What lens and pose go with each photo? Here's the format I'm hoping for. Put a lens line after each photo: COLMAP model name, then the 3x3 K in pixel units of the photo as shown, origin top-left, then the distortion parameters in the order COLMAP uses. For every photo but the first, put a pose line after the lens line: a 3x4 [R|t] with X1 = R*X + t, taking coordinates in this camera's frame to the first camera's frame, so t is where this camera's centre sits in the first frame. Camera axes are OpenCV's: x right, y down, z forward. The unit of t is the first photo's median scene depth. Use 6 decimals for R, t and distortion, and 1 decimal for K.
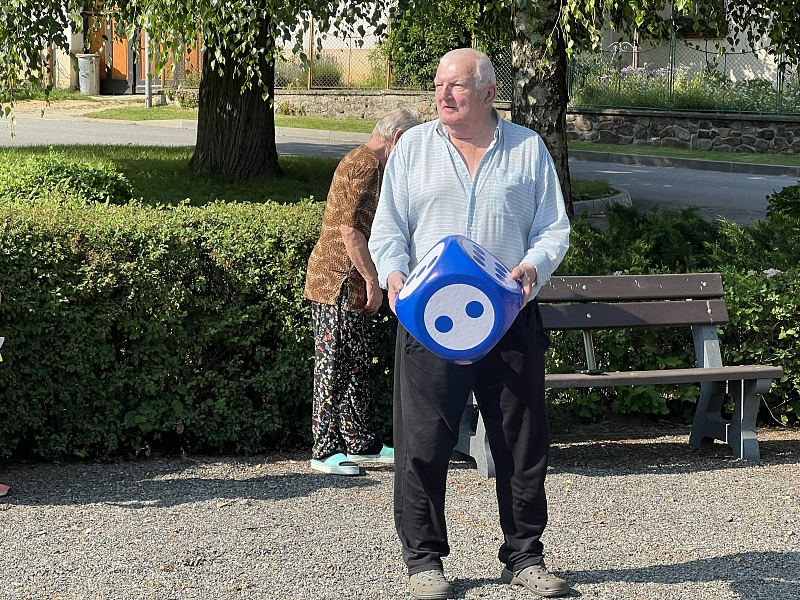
lens RADIAL K [[1901.6, 0, 400.0], [0, 1901.6, 300.0], [0, 0, 1]] dist [-0.130523, 3.938530]
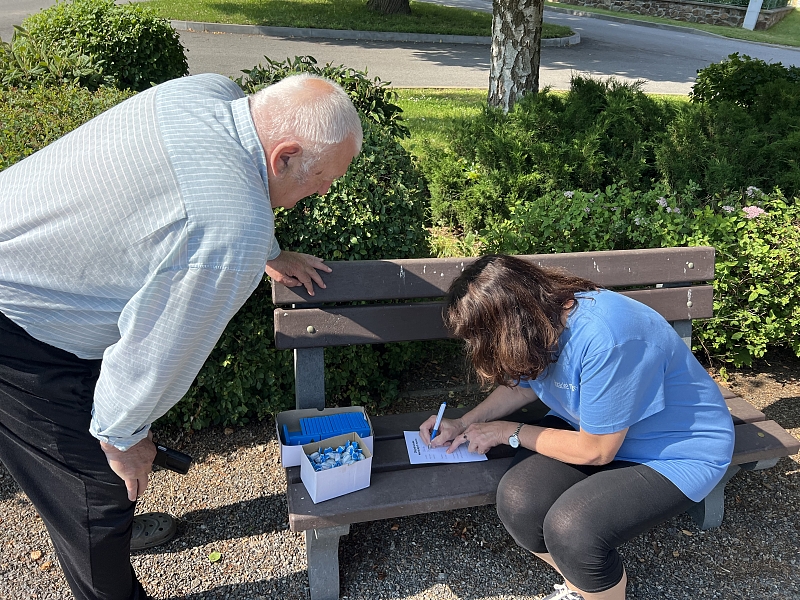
lens RADIAL K [[598.4, 0, 400.0], [0, 598.4, 300.0], [0, 0, 1]] dist [0.000002, -0.003248]
pose [[0.988153, 0.117960, -0.098182, 0.060095], [-0.071621, 0.920227, 0.384776, -0.059625], [0.135738, -0.373185, 0.917773, 0.613135]]
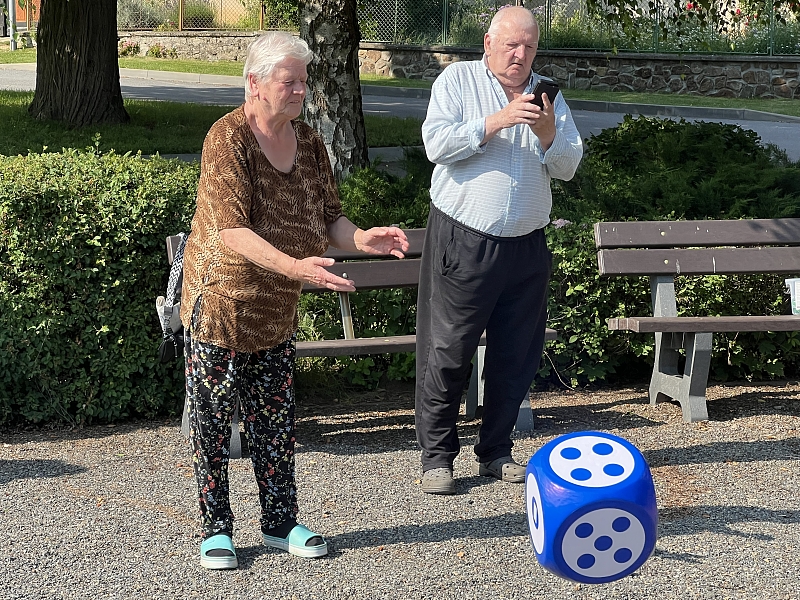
lens RADIAL K [[1901.6, 0, 400.0], [0, 1901.6, 300.0], [0, 0, 1]] dist [-0.130523, 3.938530]
pose [[0.998907, -0.016011, 0.043904, 0.065786], [0.014669, 0.999420, 0.030732, -0.005822], [-0.044370, -0.030054, 0.998563, 0.072328]]
